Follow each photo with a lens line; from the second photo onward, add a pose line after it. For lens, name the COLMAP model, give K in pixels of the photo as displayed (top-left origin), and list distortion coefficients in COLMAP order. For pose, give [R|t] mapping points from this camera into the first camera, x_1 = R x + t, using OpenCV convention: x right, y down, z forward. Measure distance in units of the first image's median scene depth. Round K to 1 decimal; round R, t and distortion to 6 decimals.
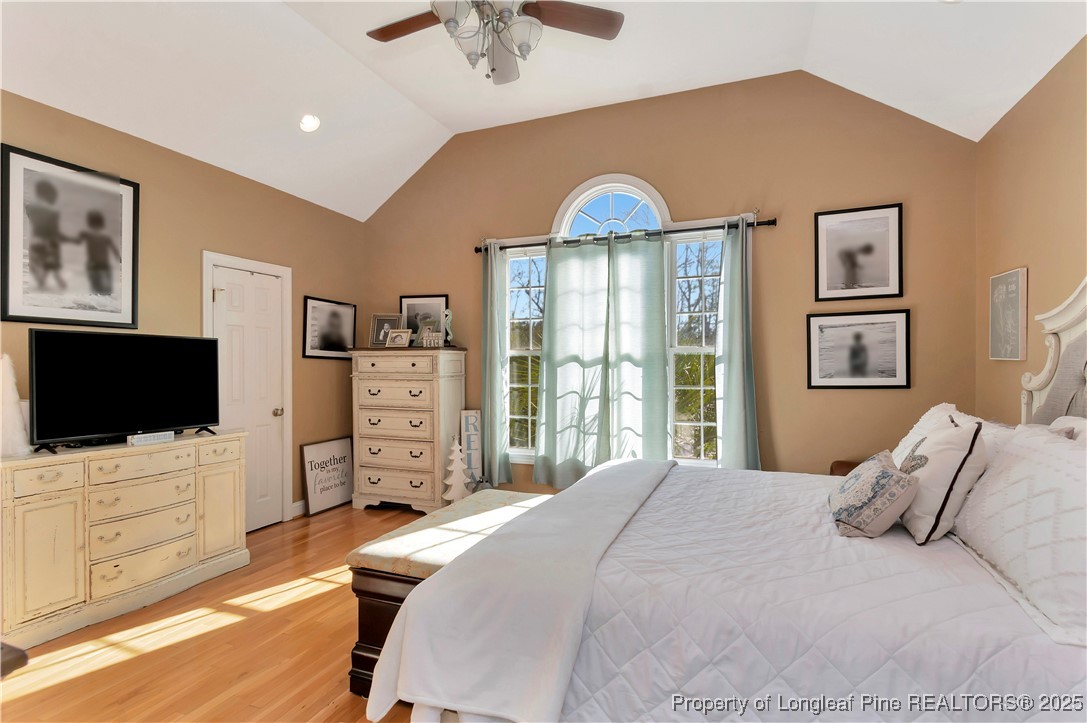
lens RADIAL K [[526.5, 0, 541.4], [0, 526.5, 365.4], [0, 0, 1]] dist [-0.003850, -0.001744]
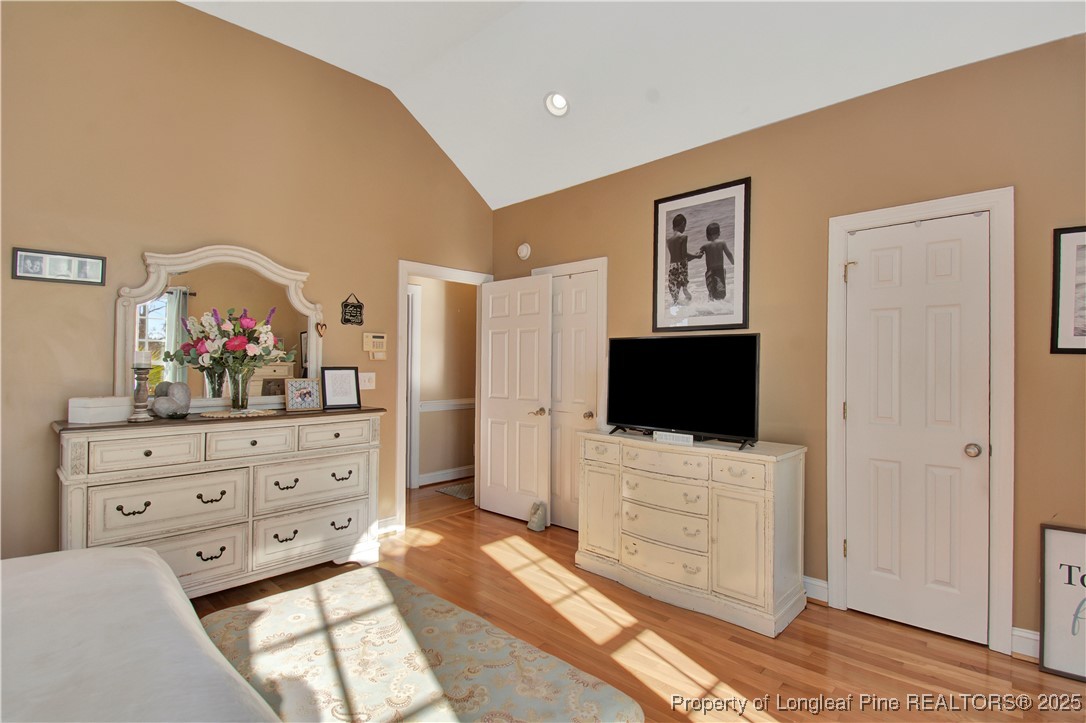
lens RADIAL K [[526.0, 0, 541.0], [0, 526.0, 359.4], [0, 0, 1]] dist [-0.003850, -0.001744]
pose [[-0.373540, -0.016450, -0.927468, 0.283727], [-0.008728, 0.999861, -0.014218, 0.003811], [0.927573, 0.002784, -0.373631, 1.101207]]
